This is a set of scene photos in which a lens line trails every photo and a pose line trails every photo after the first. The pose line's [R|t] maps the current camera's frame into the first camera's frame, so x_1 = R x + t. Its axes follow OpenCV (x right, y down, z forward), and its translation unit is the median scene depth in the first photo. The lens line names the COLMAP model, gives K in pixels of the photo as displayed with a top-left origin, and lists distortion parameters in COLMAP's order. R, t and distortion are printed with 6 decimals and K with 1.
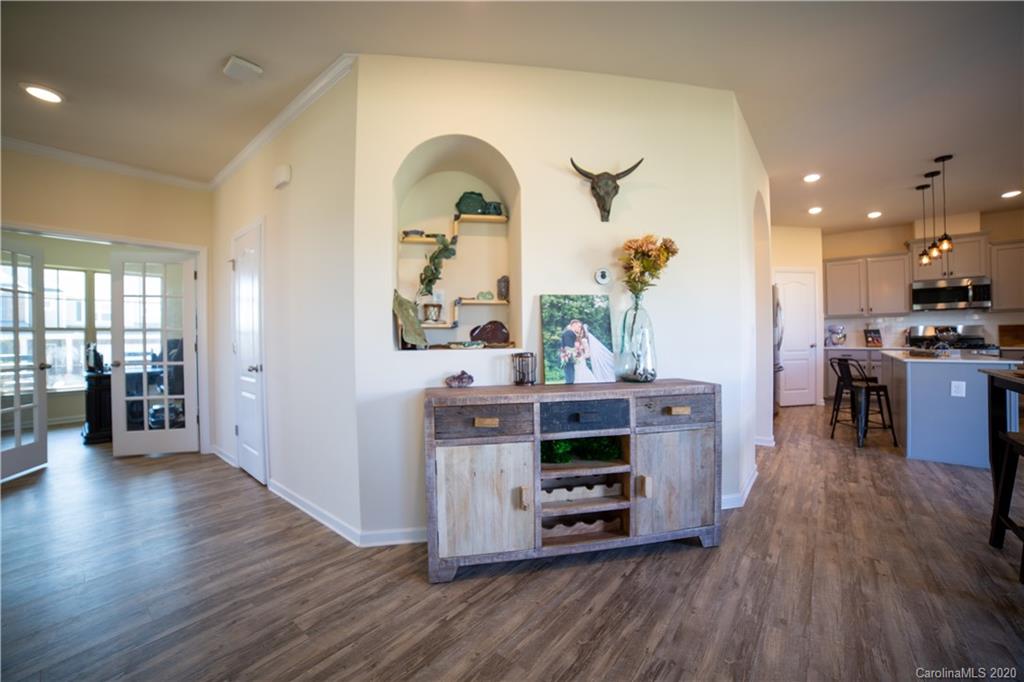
lens RADIAL K [[415.5, 0, 509.0], [0, 415.5, 338.0], [0, 0, 1]] dist [-0.103279, 0.035600]
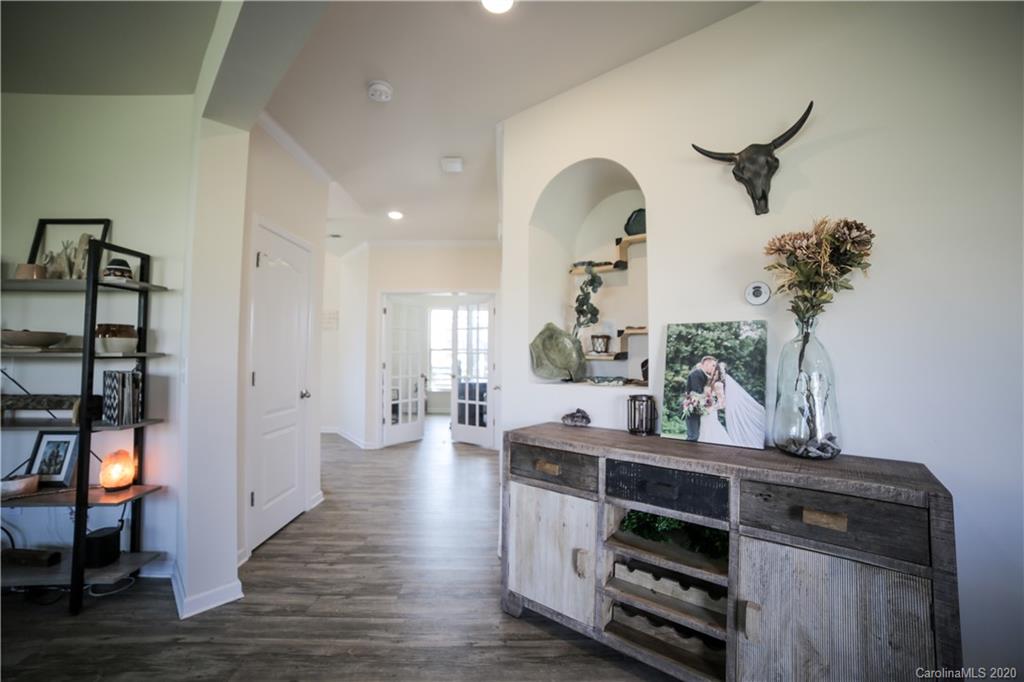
lens RADIAL K [[415.5, 0, 509.0], [0, 415.5, 338.0], [0, 0, 1]] dist [-0.103279, 0.035600]
pose [[0.643958, -0.014501, -0.764924, 0.496726], [-0.015992, 0.999347, -0.032408, -0.048262], [0.764894, 0.033102, 0.643305, 0.260557]]
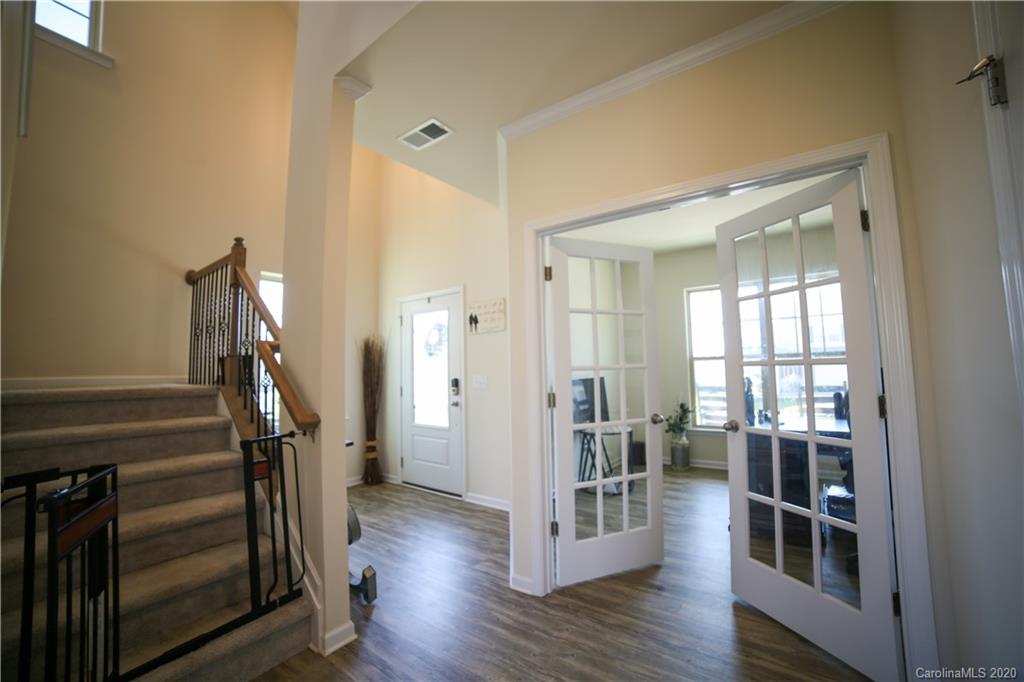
lens RADIAL K [[415.5, 0, 509.0], [0, 415.5, 338.0], [0, 0, 1]] dist [-0.103279, 0.035600]
pose [[0.049330, -0.063401, -0.996768, -0.754442], [0.013475, 0.997935, -0.062808, -0.044228], [0.998692, -0.010333, 0.050082, 1.079906]]
